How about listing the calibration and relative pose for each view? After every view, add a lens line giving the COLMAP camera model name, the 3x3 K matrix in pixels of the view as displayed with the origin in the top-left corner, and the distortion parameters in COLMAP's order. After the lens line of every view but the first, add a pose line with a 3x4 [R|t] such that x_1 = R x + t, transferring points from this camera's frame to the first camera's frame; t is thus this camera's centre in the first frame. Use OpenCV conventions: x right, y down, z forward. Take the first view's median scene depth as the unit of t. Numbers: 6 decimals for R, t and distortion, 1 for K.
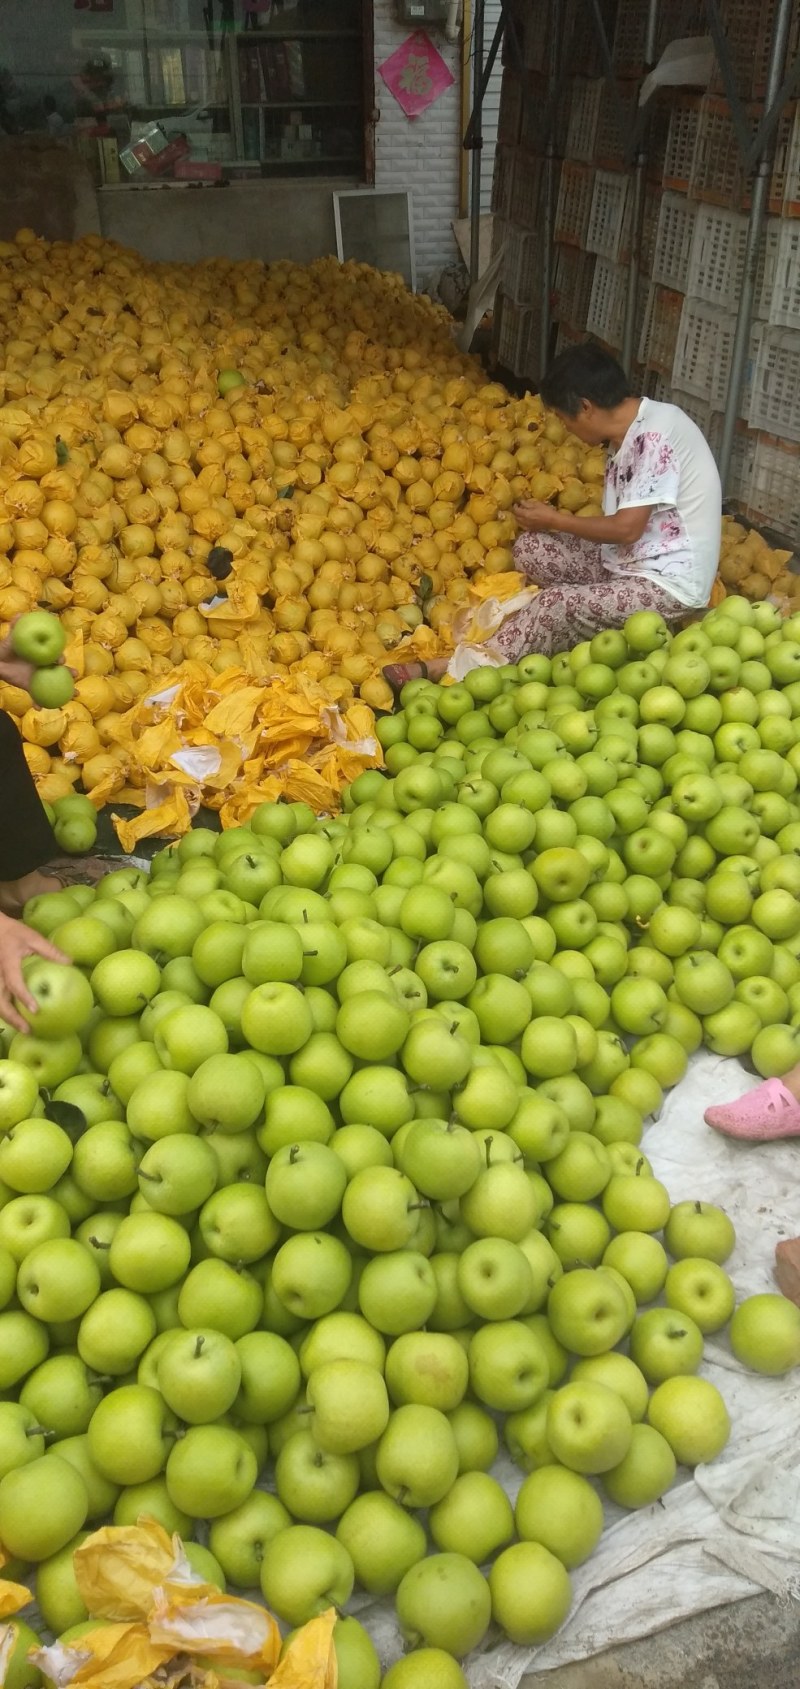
lens RADIAL K [[1248.8, 0, 400.0], [0, 1248.8, 844.5], [0, 0, 1]] dist [0.086838, -0.148245]
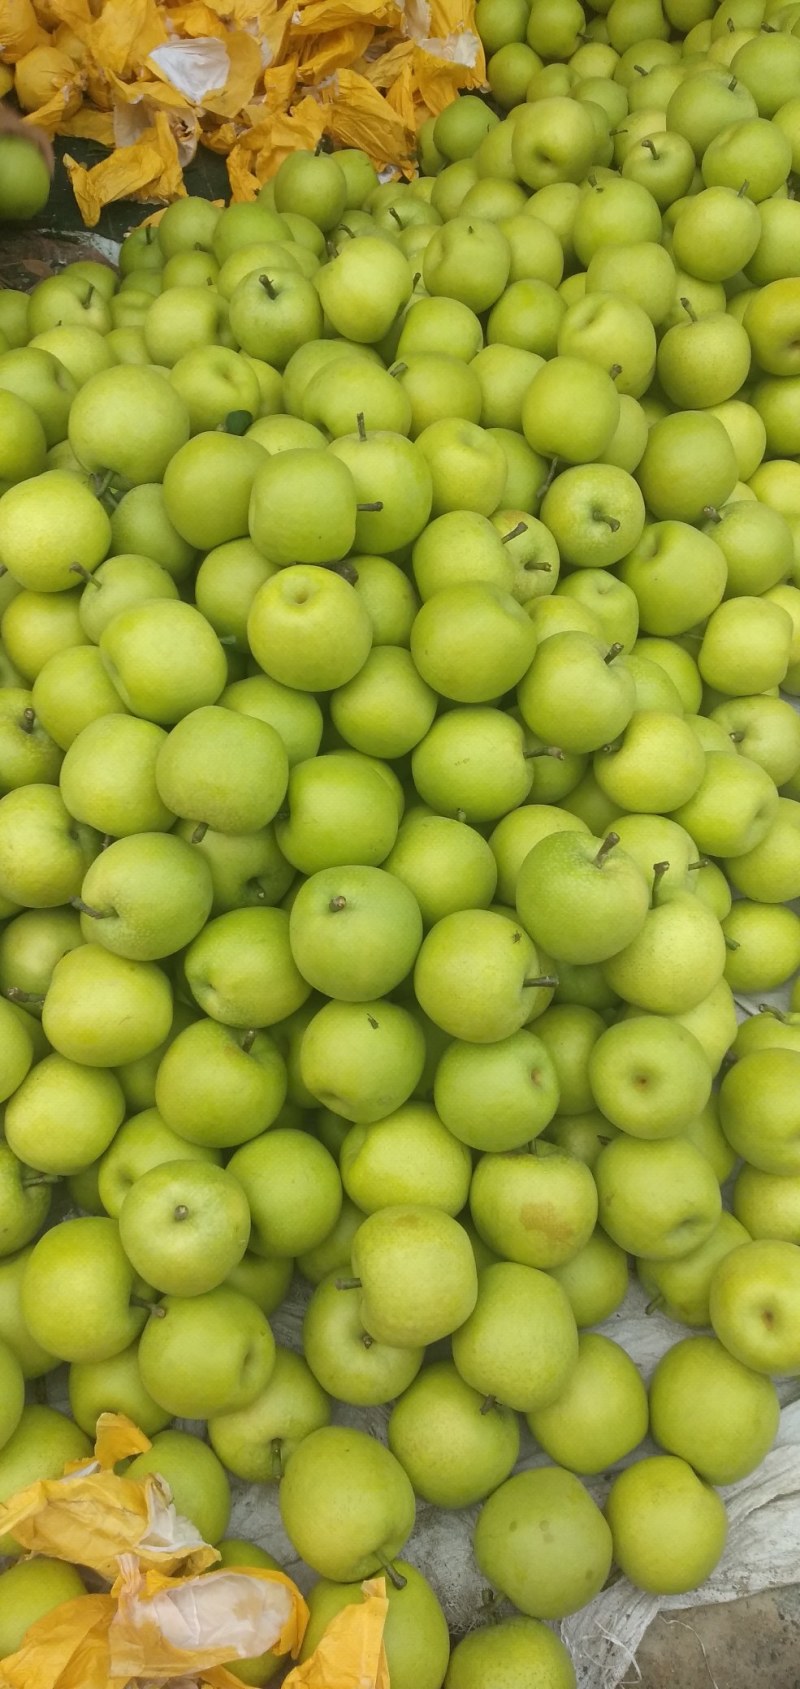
lens RADIAL K [[1248.8, 0, 400.0], [0, 1248.8, 844.5], [0, 0, 1]] dist [0.086838, -0.148245]
pose [[0.998326, 0.054157, -0.020279, -0.035088], [-0.037943, 0.878059, 0.477046, -0.044649], [0.043641, -0.475478, 0.878644, 0.395168]]
